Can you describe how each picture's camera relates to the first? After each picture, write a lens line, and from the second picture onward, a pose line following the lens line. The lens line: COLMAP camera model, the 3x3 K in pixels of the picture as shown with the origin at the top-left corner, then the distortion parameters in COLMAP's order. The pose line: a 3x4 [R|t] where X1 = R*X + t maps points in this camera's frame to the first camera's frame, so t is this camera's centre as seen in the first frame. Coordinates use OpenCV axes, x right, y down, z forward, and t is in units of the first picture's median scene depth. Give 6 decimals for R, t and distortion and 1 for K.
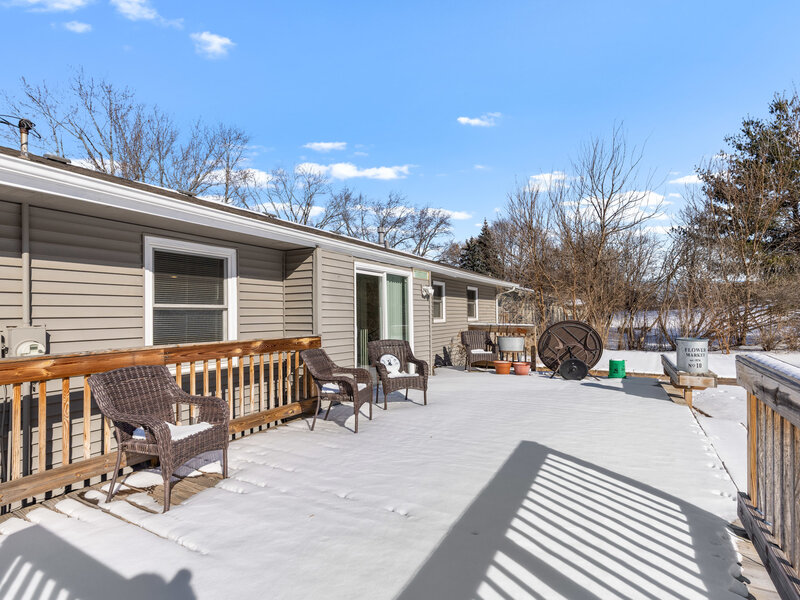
lens RADIAL K [[399.8, 0, 399.9], [0, 399.8, 312.8], [0, 0, 1]] dist [0.000375, -0.000556]
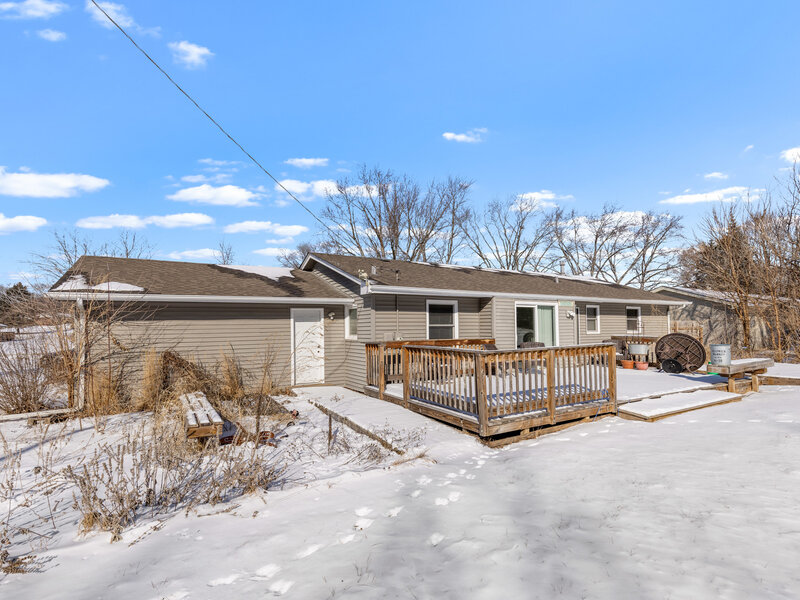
lens RADIAL K [[399.8, 0, 399.9], [0, 399.8, 312.8], [0, 0, 1]] dist [0.000375, -0.000556]
pose [[0.857901, -0.013121, -0.513647, 0.438746], [-0.000920, 0.999633, -0.027071, -0.021074], [0.513814, 0.023696, 0.857575, -1.033035]]
